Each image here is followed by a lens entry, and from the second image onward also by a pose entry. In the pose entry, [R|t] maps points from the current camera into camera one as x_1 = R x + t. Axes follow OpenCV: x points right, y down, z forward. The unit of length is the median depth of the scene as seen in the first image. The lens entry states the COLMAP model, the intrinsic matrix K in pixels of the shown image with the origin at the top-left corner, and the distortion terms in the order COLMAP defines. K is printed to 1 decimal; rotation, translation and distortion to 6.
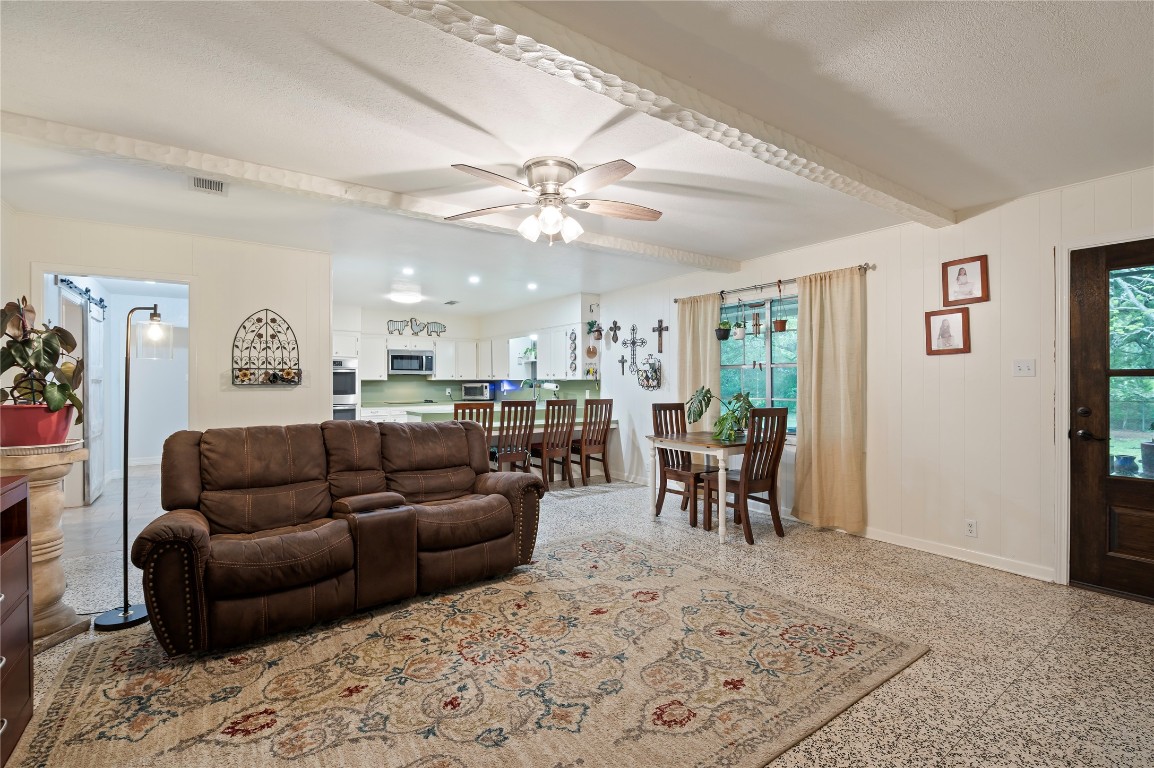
lens RADIAL K [[512.3, 0, 575.9], [0, 512.3, 385.2], [0, 0, 1]] dist [-0.003042, -0.001103]
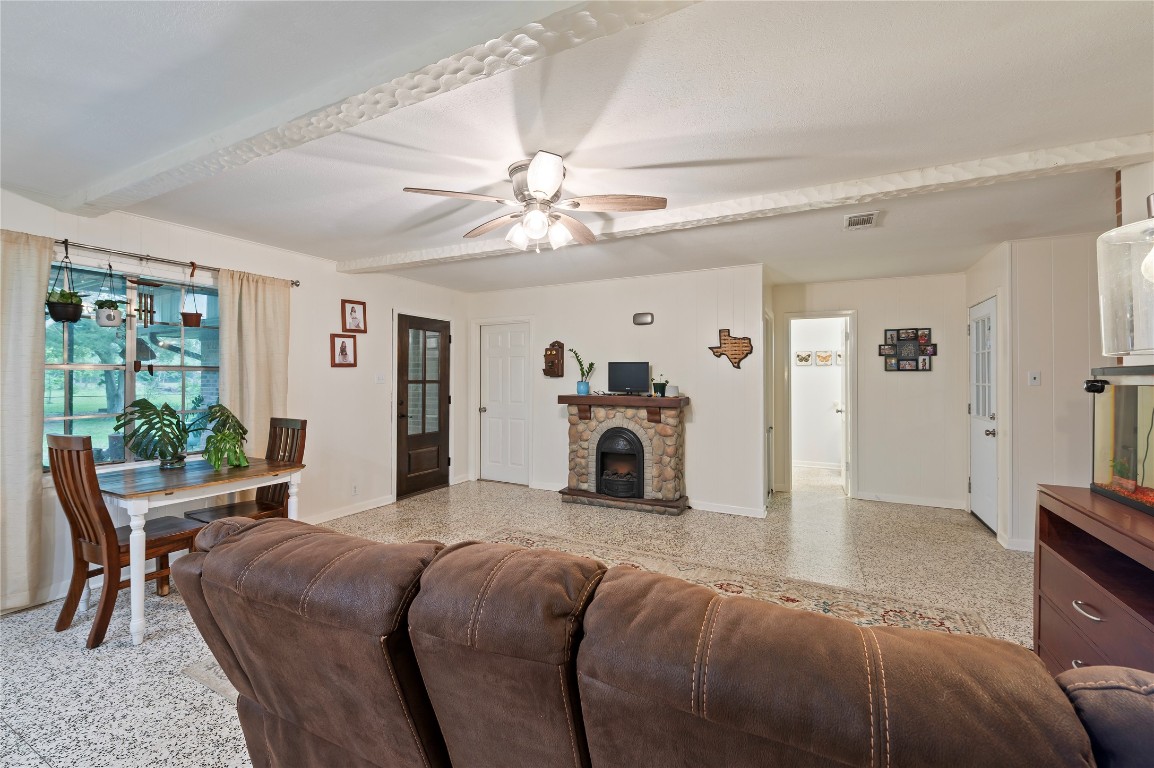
lens RADIAL K [[467.5, 0, 574.5], [0, 467.5, 375.2], [0, 0, 1]] dist [-0.005803, 0.000397]
pose [[-0.468189, 0.005179, 0.883613, -0.383594], [0.005944, 0.999979, -0.002711, -0.018995], [-0.883609, 0.003983, -0.468209, 0.609420]]
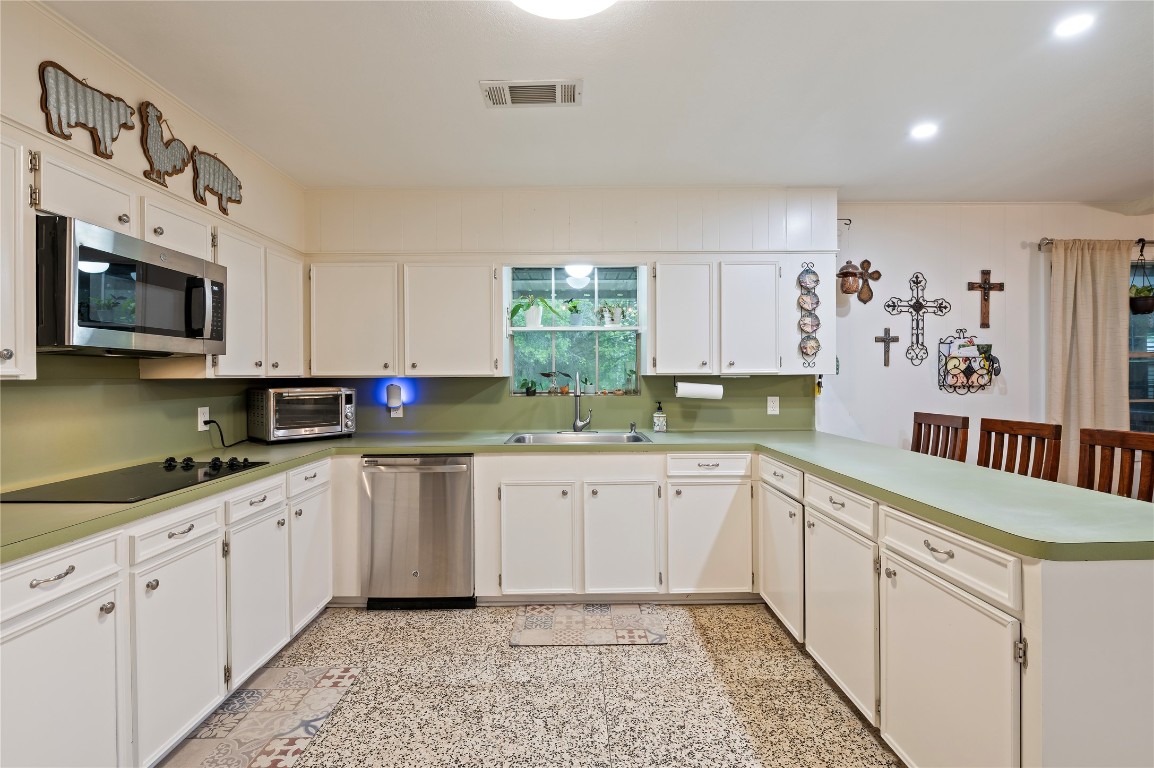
lens RADIAL K [[512.3, 0, 573.8], [0, 512.3, 380.9], [0, 0, 1]] dist [-0.003042, -0.001103]
pose [[0.576655, -0.017954, 0.816791, -0.572640], [0.010951, 0.999839, 0.014246, -0.016742], [-0.816914, 0.000730, 0.576758, 1.048581]]
